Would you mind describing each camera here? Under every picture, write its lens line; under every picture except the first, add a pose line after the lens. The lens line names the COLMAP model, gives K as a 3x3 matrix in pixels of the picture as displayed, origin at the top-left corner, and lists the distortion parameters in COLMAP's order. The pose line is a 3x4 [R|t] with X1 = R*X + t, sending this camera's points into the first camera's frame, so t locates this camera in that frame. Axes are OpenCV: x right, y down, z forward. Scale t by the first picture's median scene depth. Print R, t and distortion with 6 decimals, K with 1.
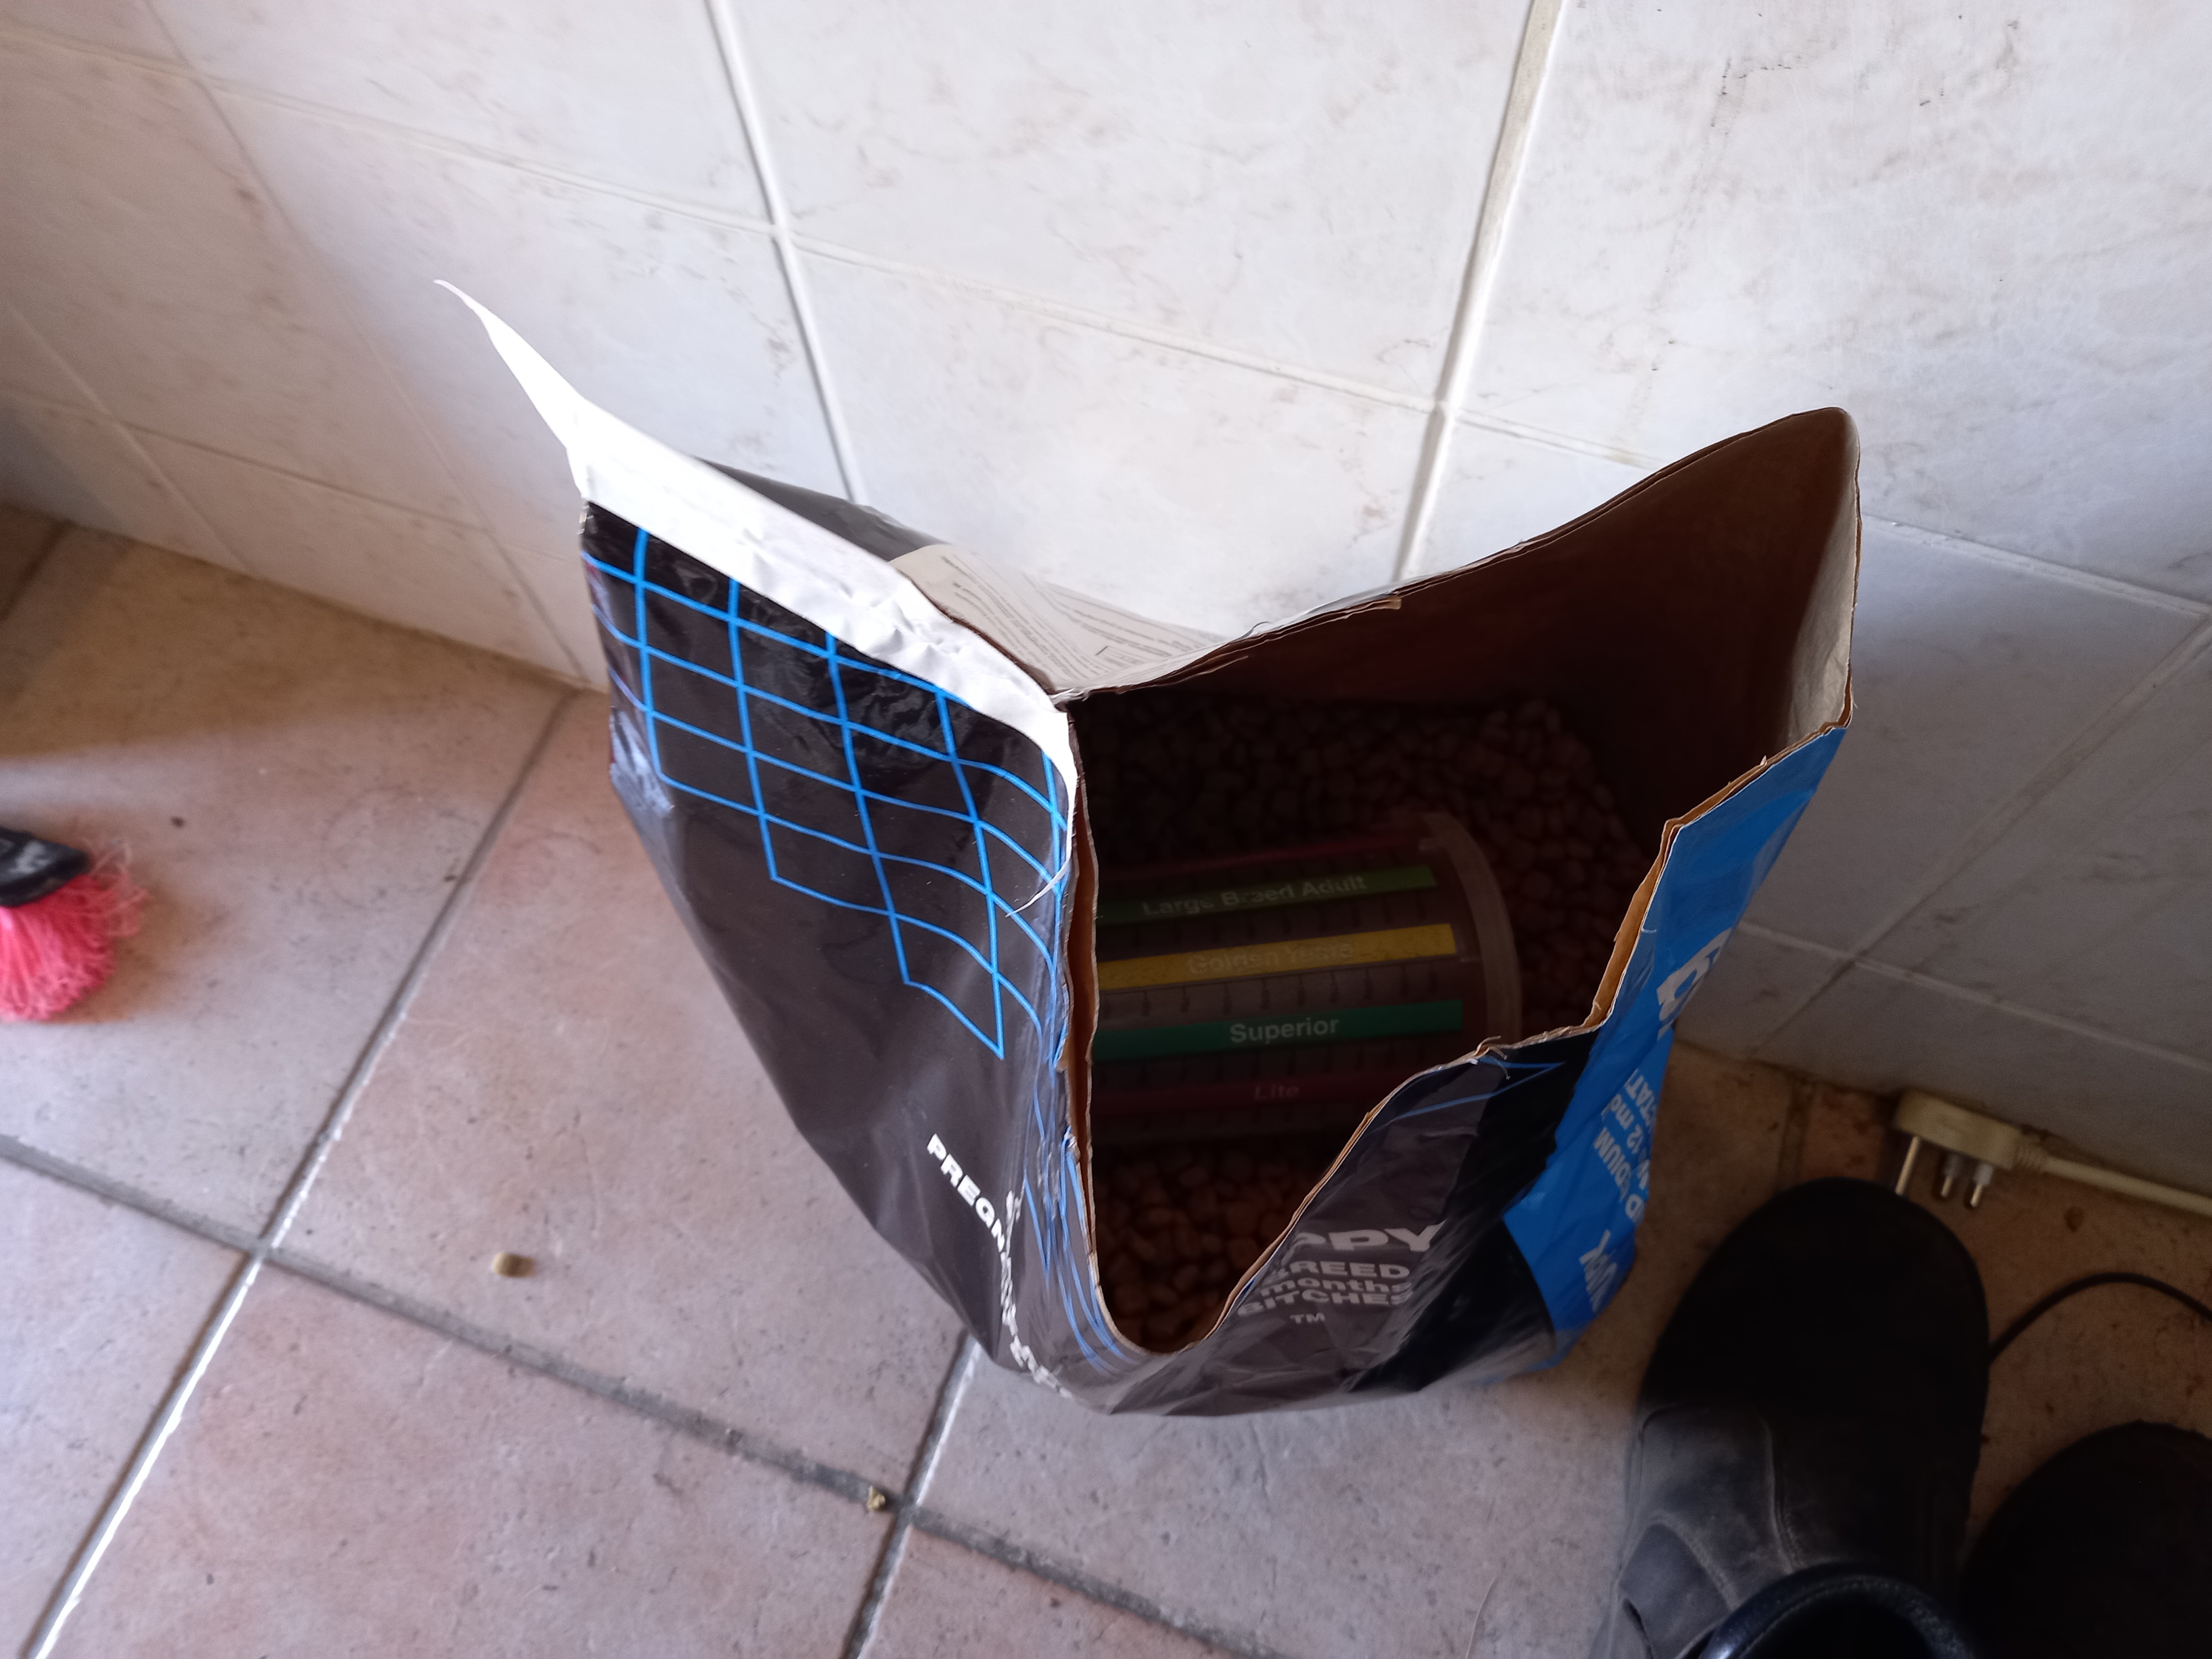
lens RADIAL K [[1637.2, 0, 1111.3], [0, 1637.2, 831.1], [0, 0, 1]] dist [0.058824, -0.041907]
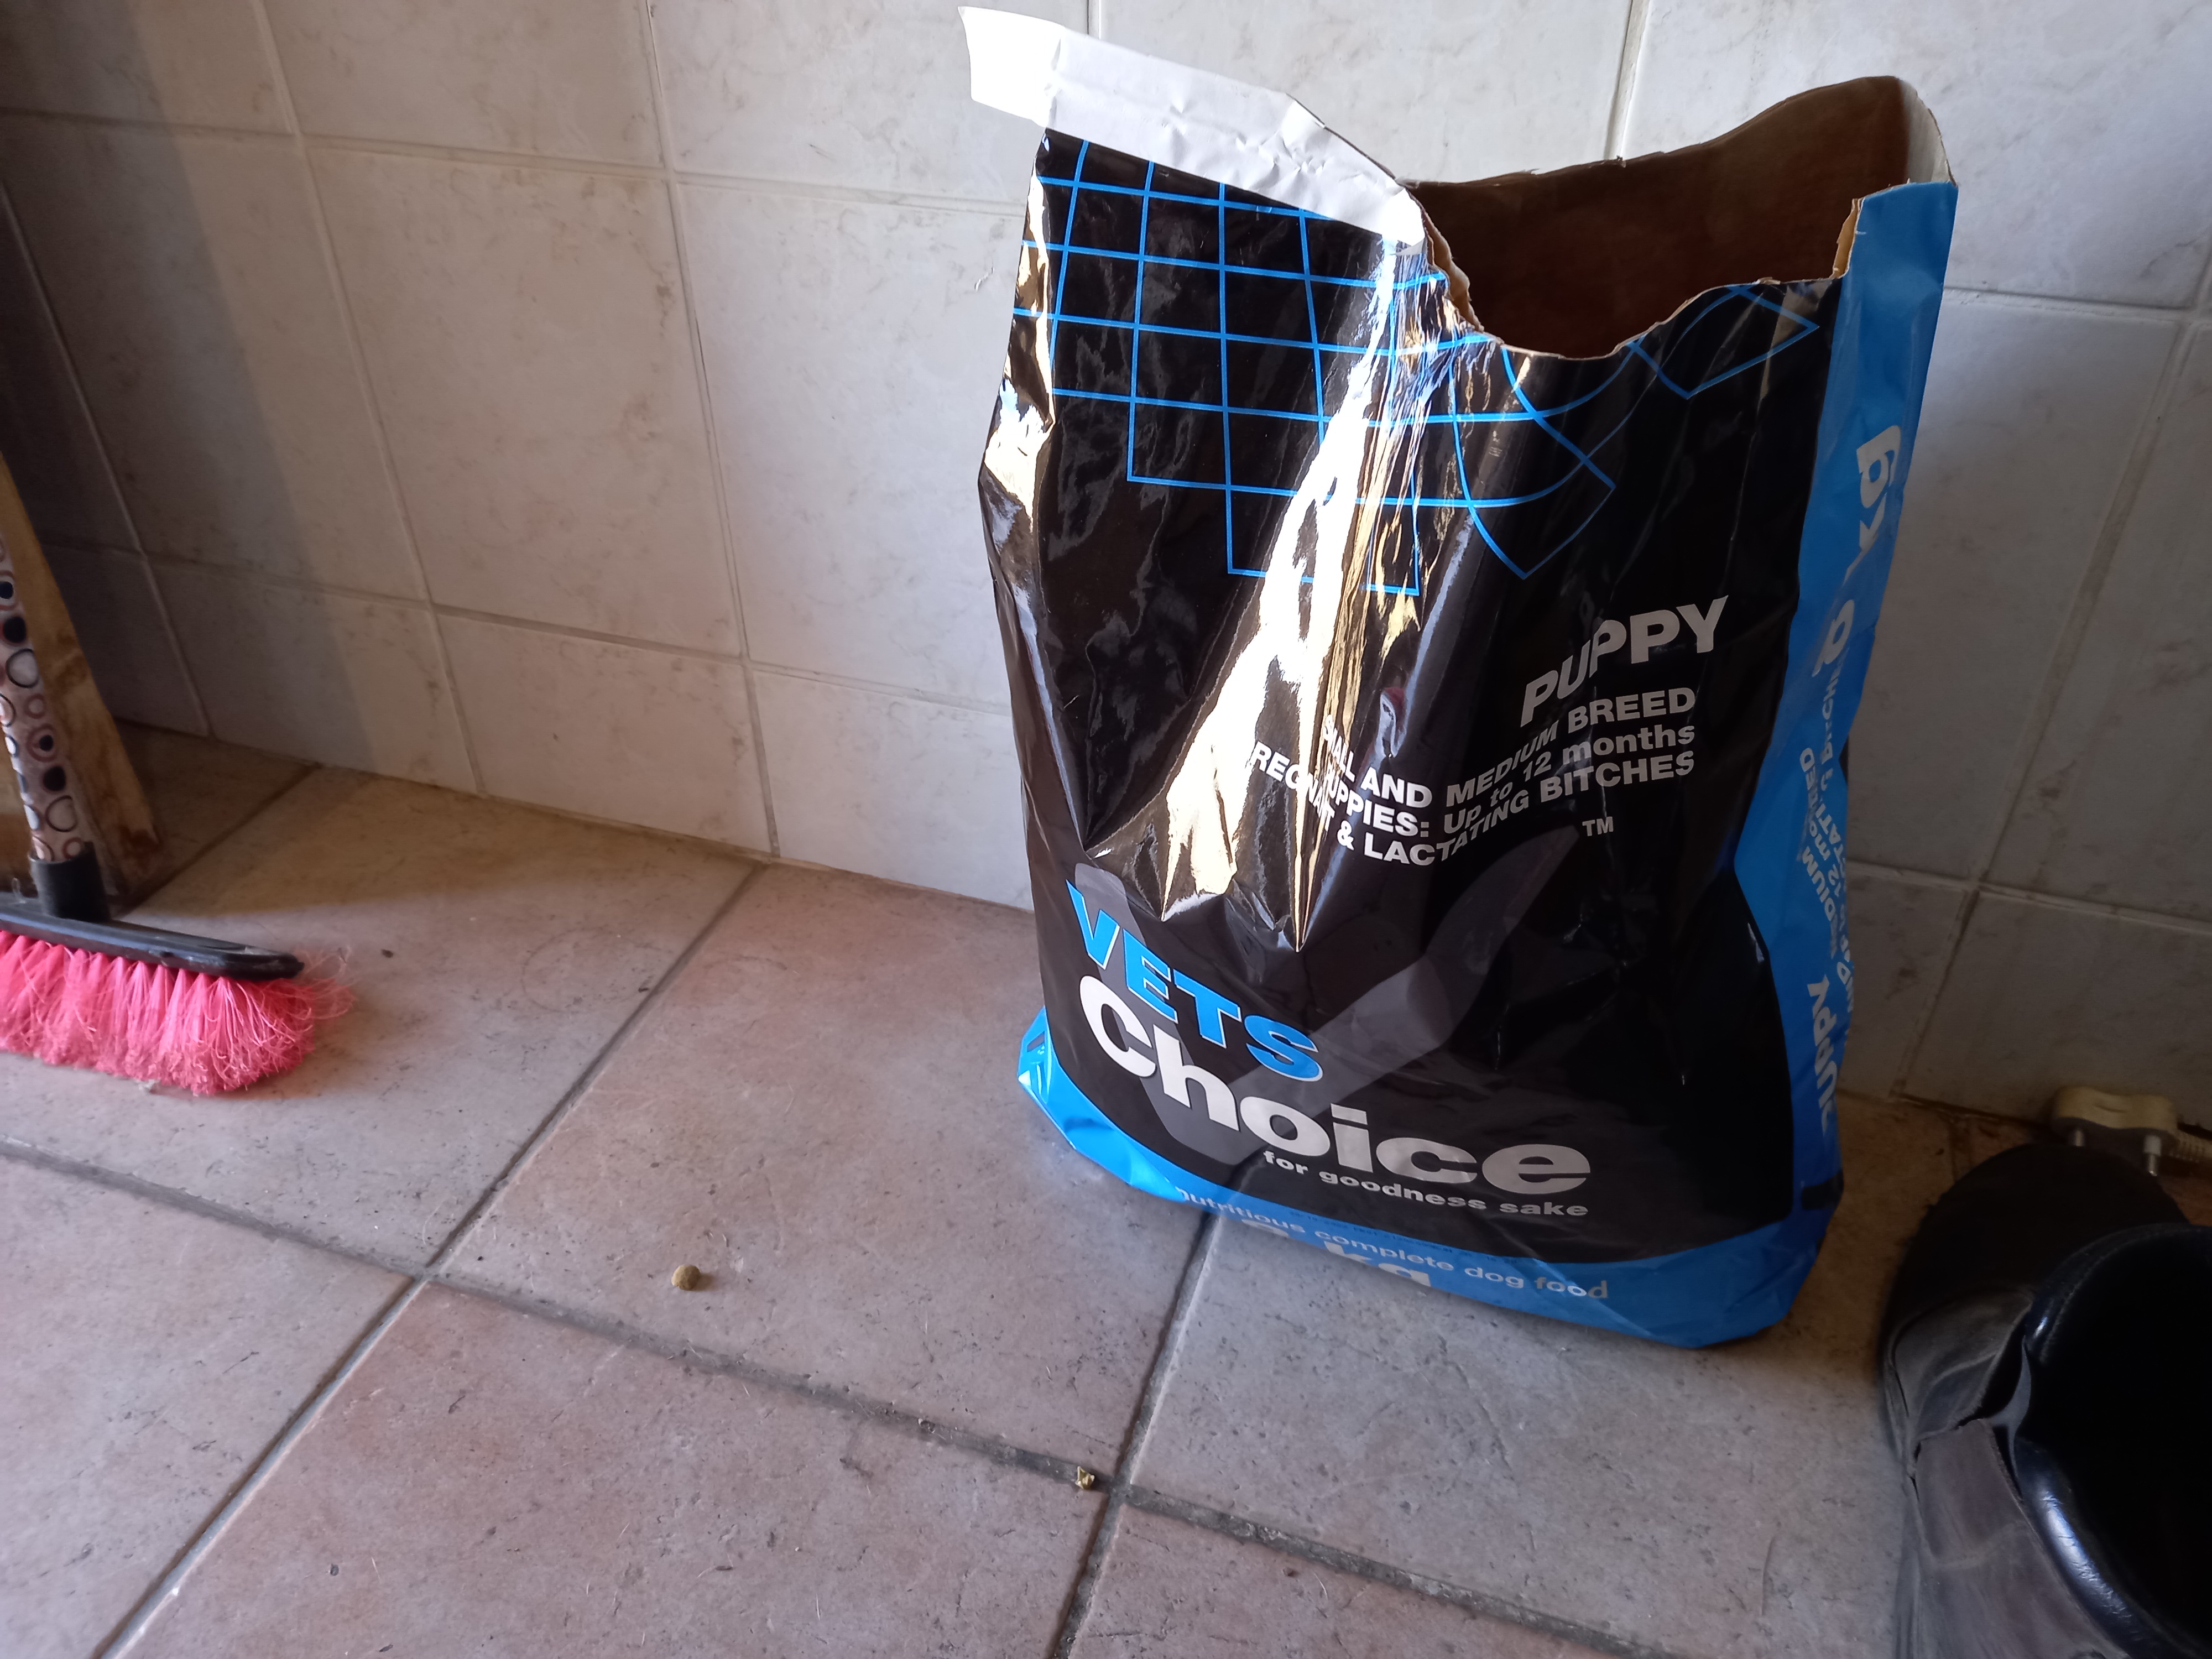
lens RADIAL K [[1637.2, 0, 1123.7], [0, 1637.2, 828.3], [0, 0, 1]] dist [0.058824, -0.041907]
pose [[0.999189, 0.005812, 0.039843, -0.158595], [0.014556, 0.870461, -0.492023, 0.539152], [-0.037541, 0.492204, 0.869670, 0.024975]]
